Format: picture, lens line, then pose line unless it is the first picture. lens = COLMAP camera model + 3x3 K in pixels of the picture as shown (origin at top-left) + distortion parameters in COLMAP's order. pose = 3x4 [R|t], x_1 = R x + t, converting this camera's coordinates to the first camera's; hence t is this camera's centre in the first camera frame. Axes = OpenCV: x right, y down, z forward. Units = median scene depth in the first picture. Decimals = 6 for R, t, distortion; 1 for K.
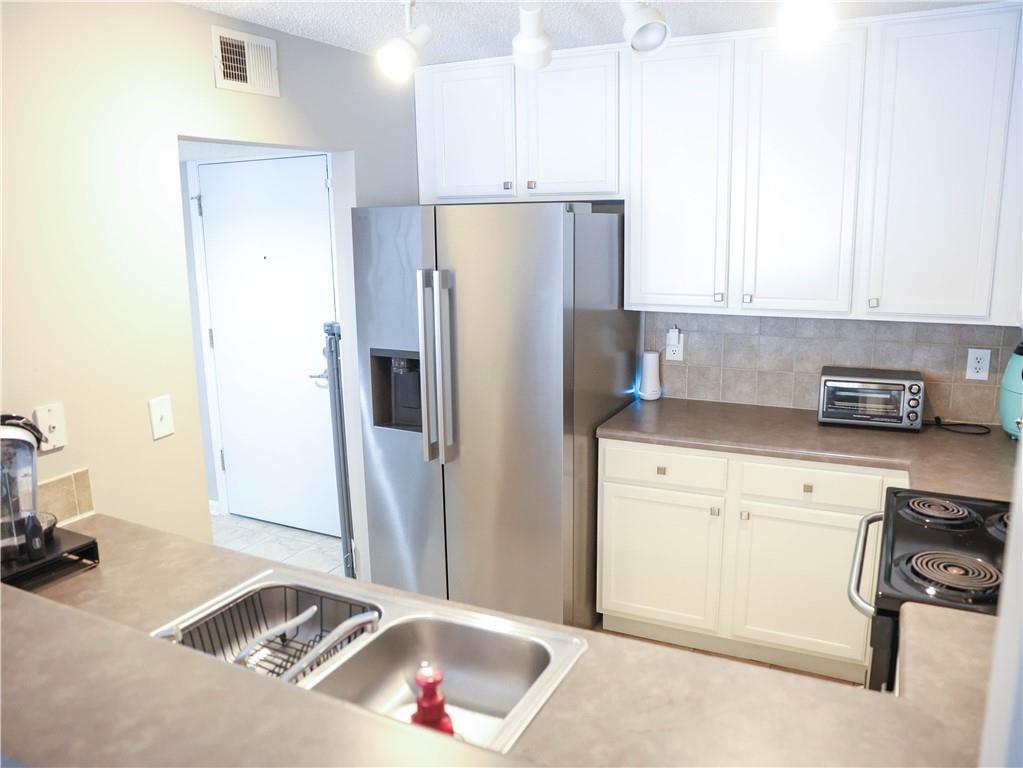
lens RADIAL K [[784.8, 0, 511.5], [0, 784.8, 384.0], [0, 0, 1]] dist [-0.112750, 0.093170]
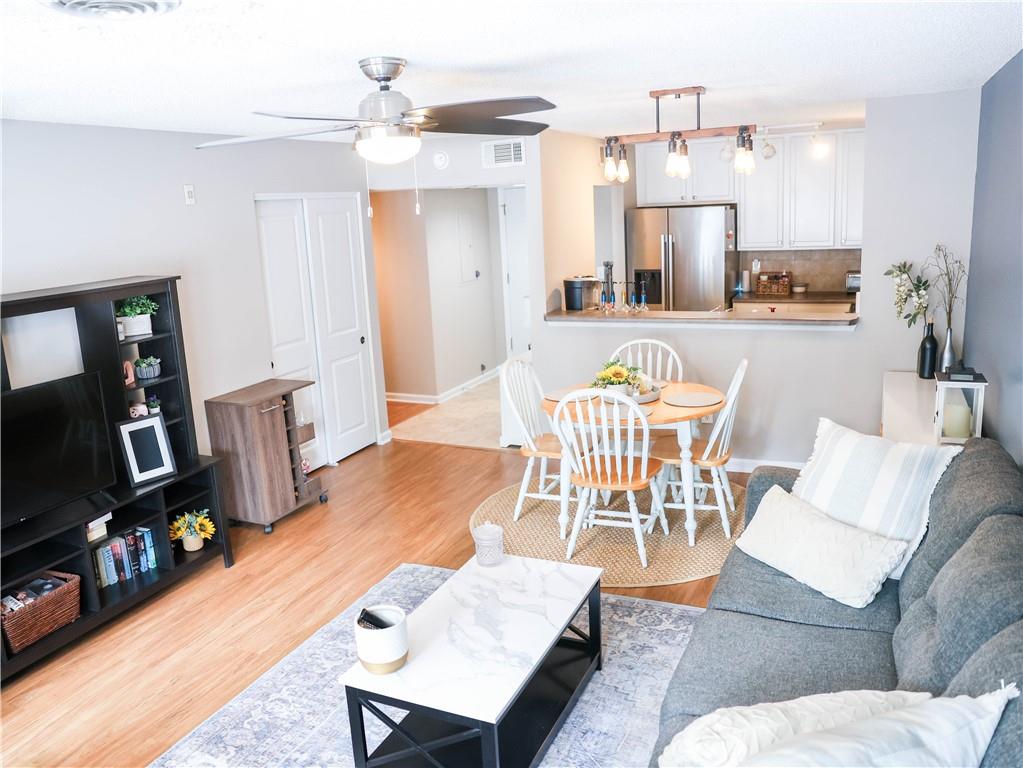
lens RADIAL K [[784.8, 0, 511.5], [0, 784.8, 384.0], [0, 0, 1]] dist [-0.112750, 0.093170]
pose [[0.998687, -0.044106, 0.026051, -0.636572], [0.043748, 0.998942, 0.014147, 0.252846], [-0.026647, -0.012988, 0.999561, -1.361925]]
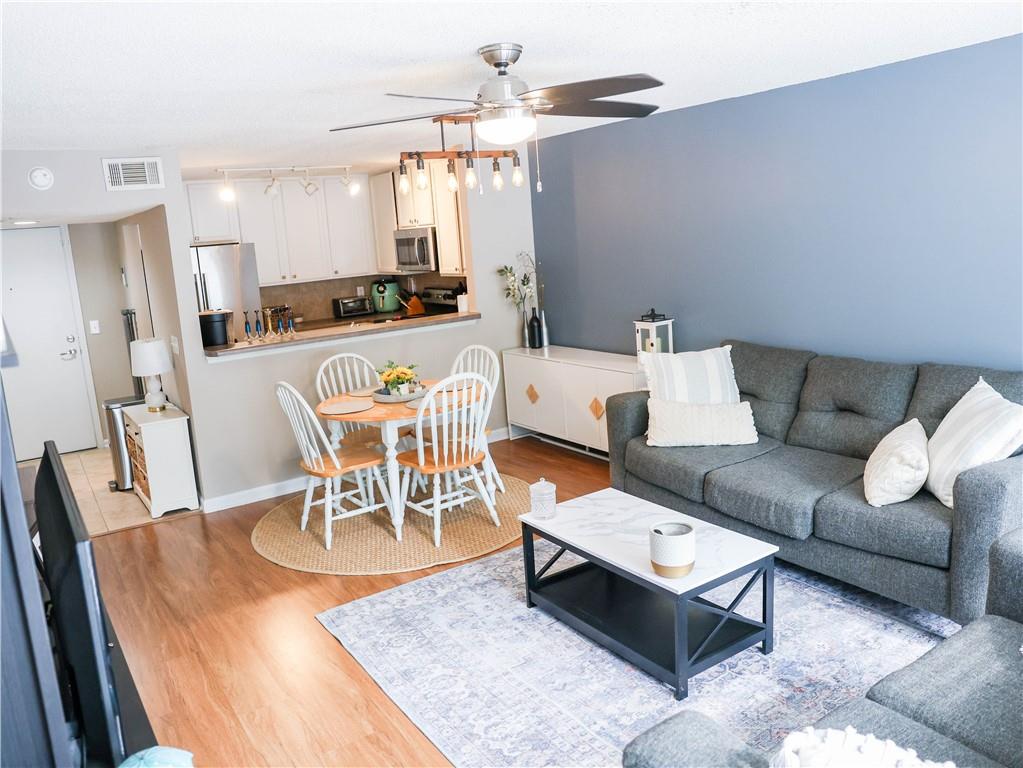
lens RADIAL K [[784.8, 0, 511.5], [0, 784.8, 384.0], [0, 0, 1]] dist [-0.112750, 0.093170]
pose [[0.497379, -0.186385, 0.847275, -1.593535], [0.239238, 0.968246, 0.072555, 0.223109], [-0.833894, 0.166613, 0.526176, -0.919088]]
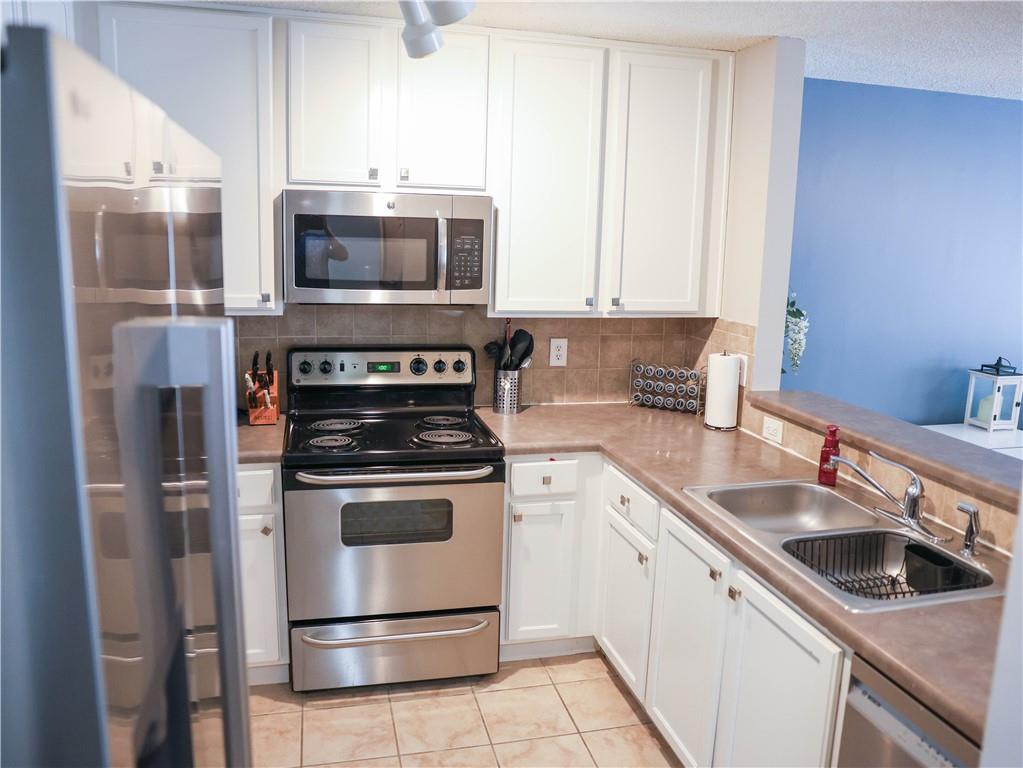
lens RADIAL K [[784.8, 0, 511.5], [0, 784.8, 384.0], [0, 0, 1]] dist [-0.112750, 0.093170]
pose [[-0.646487, -0.142088, 0.749577, -0.402061], [0.141385, 0.943173, 0.300725, -0.185285], [-0.749710, 0.300393, -0.589660, 1.033973]]
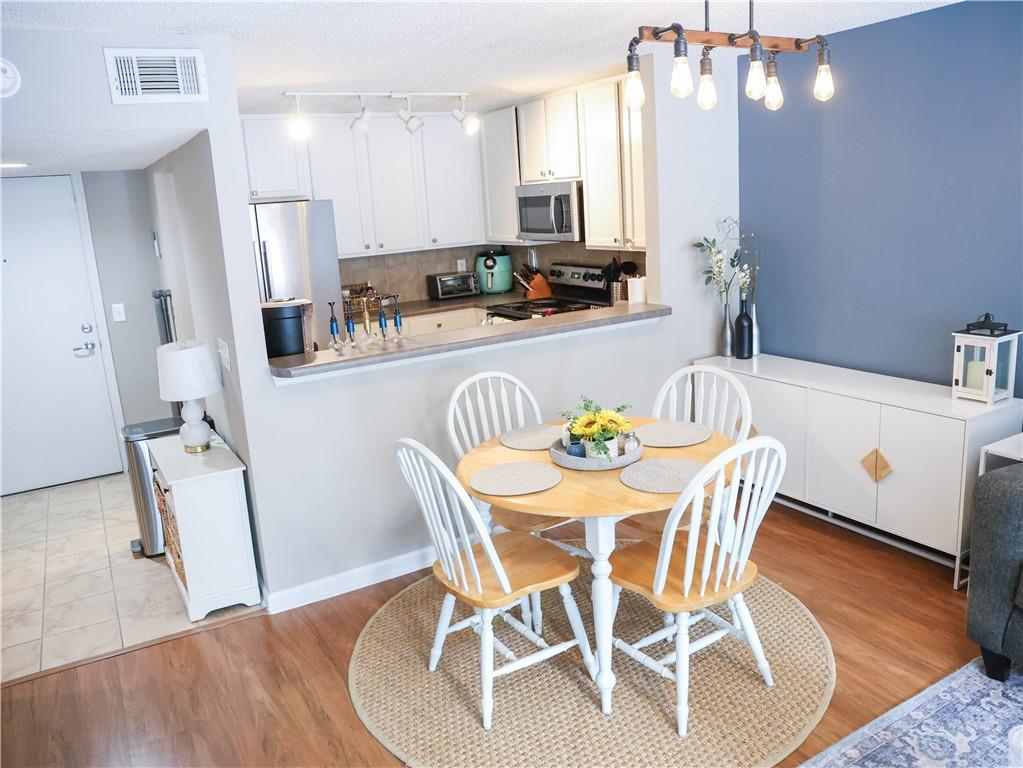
lens RADIAL K [[784.8, 0, 511.5], [0, 784.8, 384.0], [0, 0, 1]] dist [-0.112750, 0.093170]
pose [[0.549044, -0.210174, 0.808936, -1.178361], [0.224485, 0.969385, 0.099498, 0.107649], [-0.805082, 0.126965, 0.579415, -0.376398]]
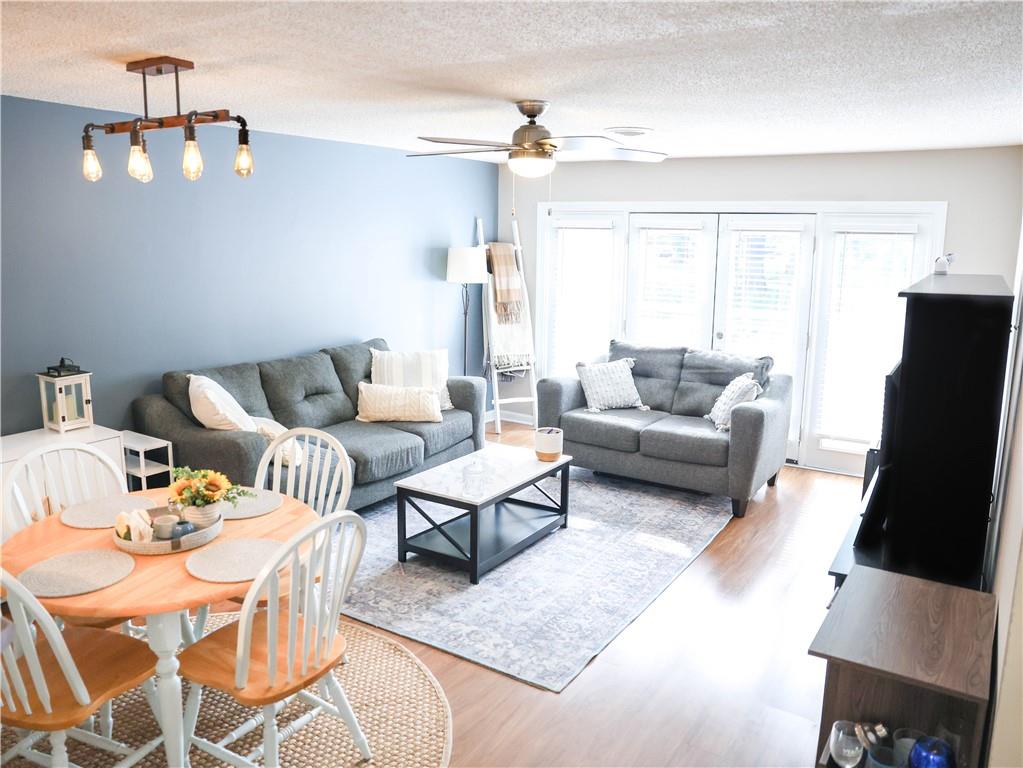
lens RADIAL K [[784.8, 0, 511.5], [0, 784.8, 384.0], [0, 0, 1]] dist [-0.112750, 0.093170]
pose [[-0.994906, -0.019560, 0.098887, -0.835816], [0.020352, 0.921815, 0.387095, -0.168608], [-0.098727, 0.387136, -0.916722, 0.777705]]
